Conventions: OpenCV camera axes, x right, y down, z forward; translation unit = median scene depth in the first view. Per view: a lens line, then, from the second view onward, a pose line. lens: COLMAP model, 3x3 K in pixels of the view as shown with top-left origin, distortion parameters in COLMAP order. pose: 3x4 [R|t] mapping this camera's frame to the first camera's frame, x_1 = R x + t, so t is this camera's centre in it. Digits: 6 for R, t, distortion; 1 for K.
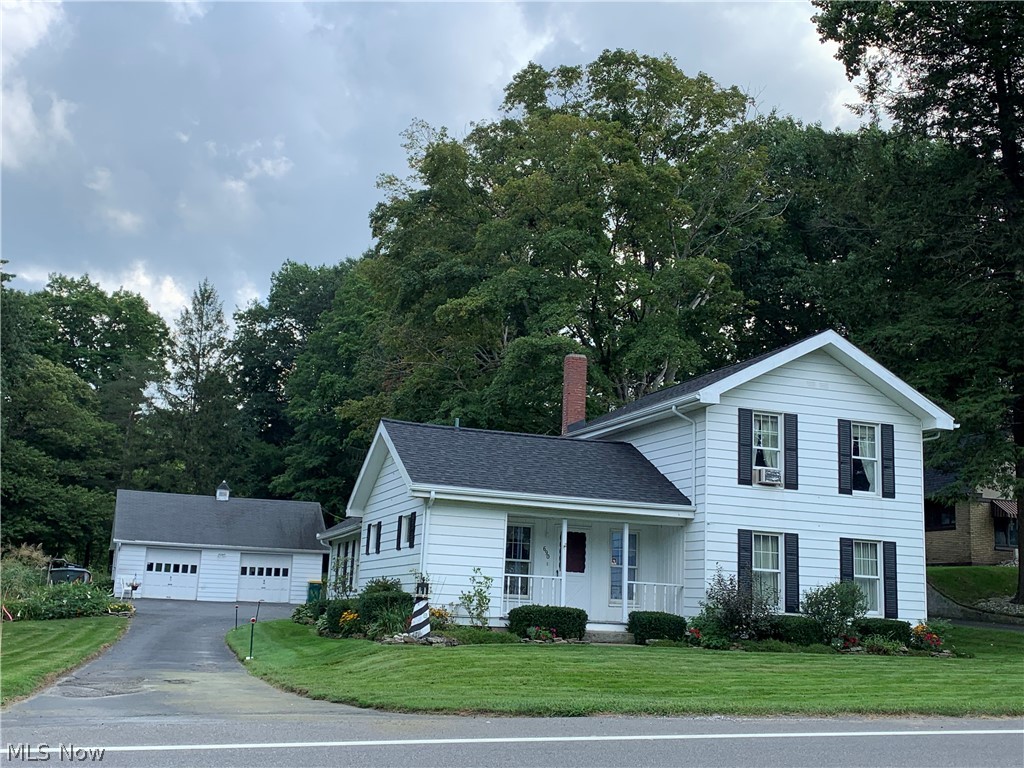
lens RADIAL K [[1175.1, 0, 510.5], [0, 1175.1, 381.6], [0, 0, 1]] dist [0.023736, 0.000000]
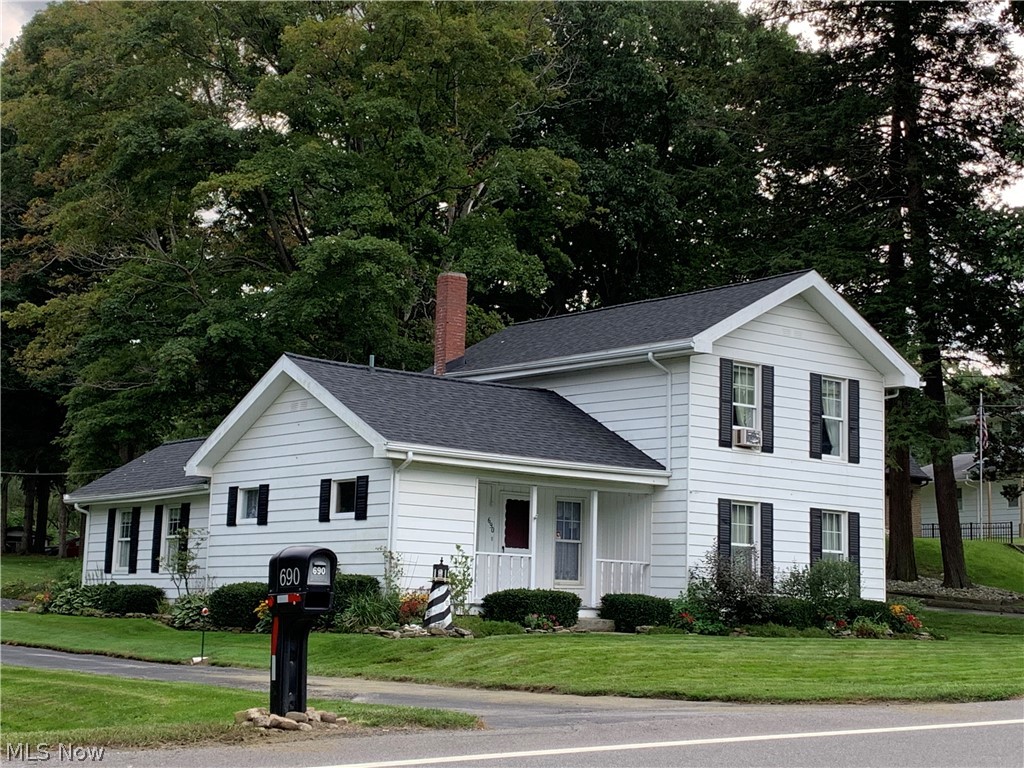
lens RADIAL K [[1687.0, 0, 512.5], [0, 1687.0, 383.3], [0, 0, 1]] dist [0.119539, 0.000000]
pose [[0.939463, 0.027996, 0.341504, -0.370664], [-0.052685, 0.996607, 0.063234, -0.029260], [-0.338575, -0.077399, 0.937751, -0.107877]]
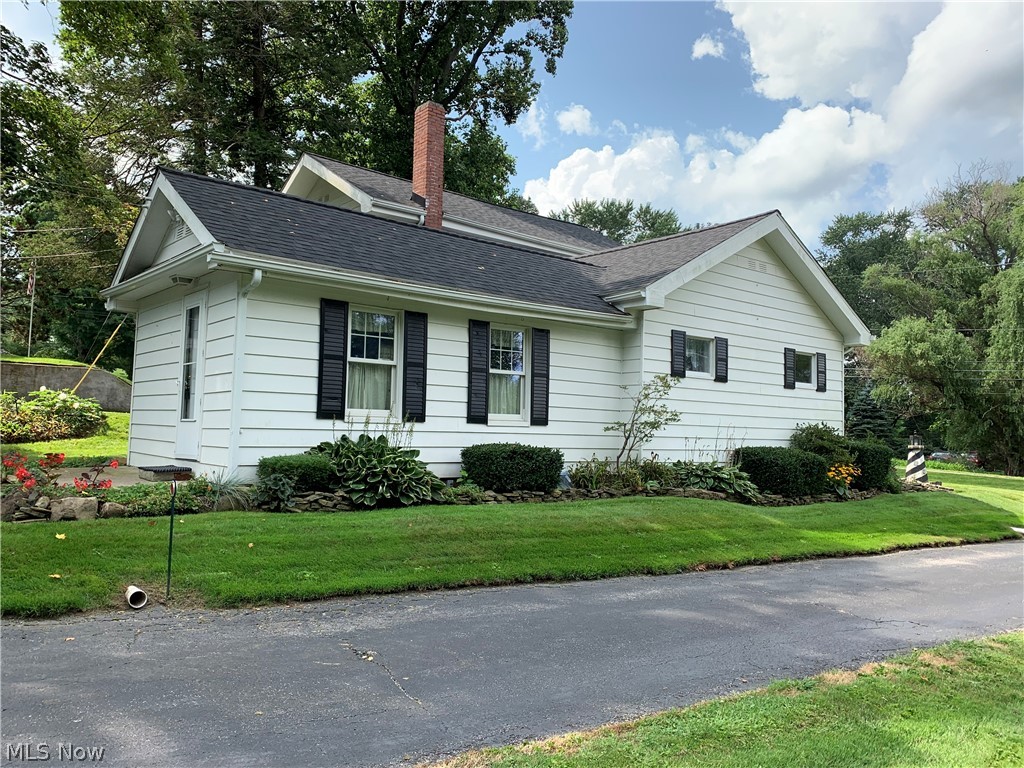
lens RADIAL K [[775.4, 0, 503.0], [0, 775.4, 384.3], [0, 0, 1]] dist [0.063542, -0.089744]
pose [[-0.340920, 0.004586, 0.940081, -0.551400], [-0.224591, 0.970635, -0.086183, 0.235314], [-0.912871, -0.240515, -0.329879, 1.380452]]
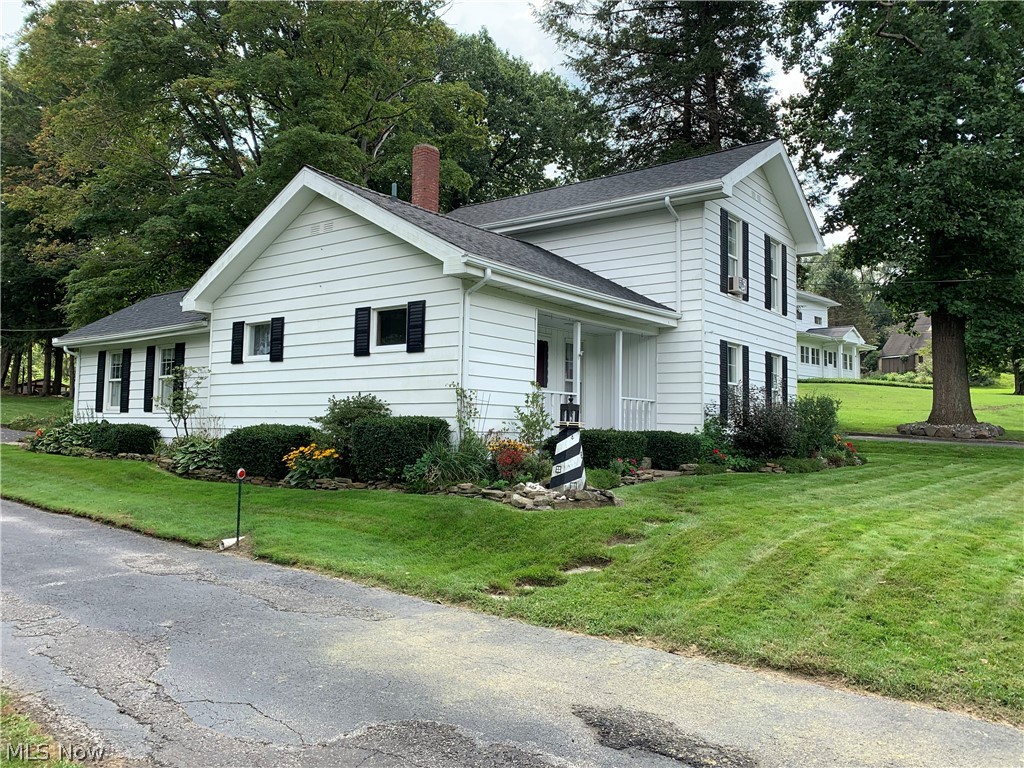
lens RADIAL K [[775.4, 0, 512.0], [0, 775.4, 386.2], [0, 0, 1]] dist [0.063542, -0.089744]
pose [[0.830441, -0.003197, 0.557097, -0.279540], [-0.086092, 0.987235, 0.133998, 0.091901], [-0.550414, -0.159239, 0.819565, 0.573719]]
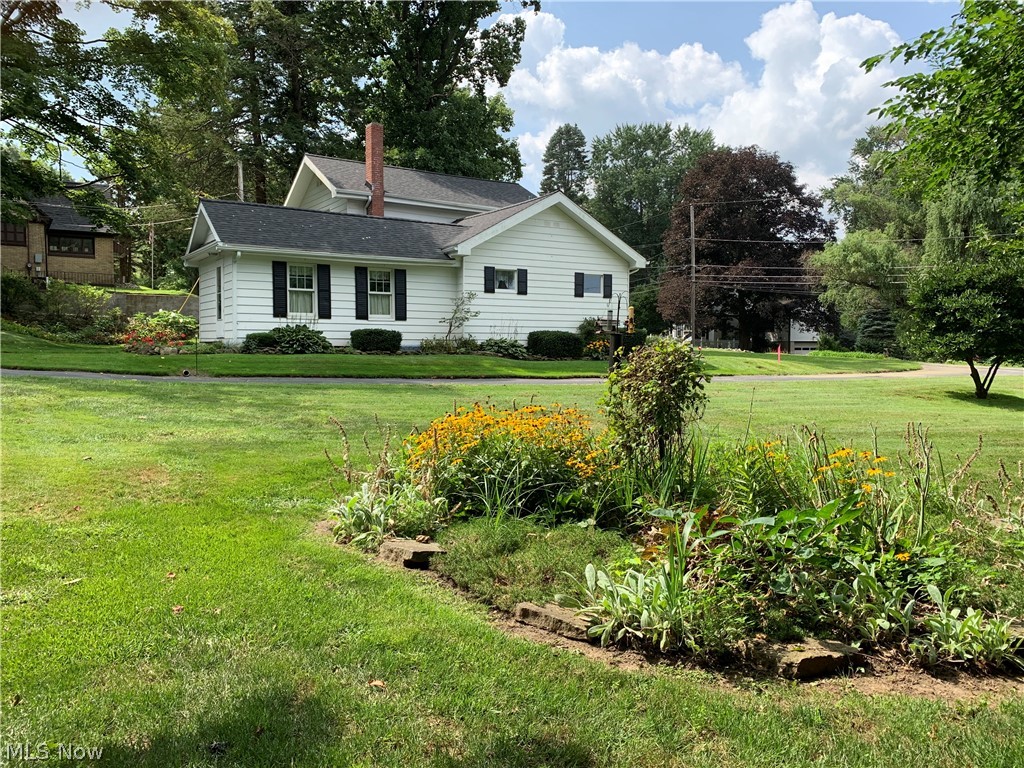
lens RADIAL K [[775.4, 0, 510.6], [0, 775.4, 381.4], [0, 0, 1]] dist [0.063542, -0.089744]
pose [[-0.224347, -0.087243, 0.970596, -0.988468], [-0.204910, 0.977941, 0.040540, 0.222034], [-0.952723, -0.189790, -0.237275, 1.287259]]
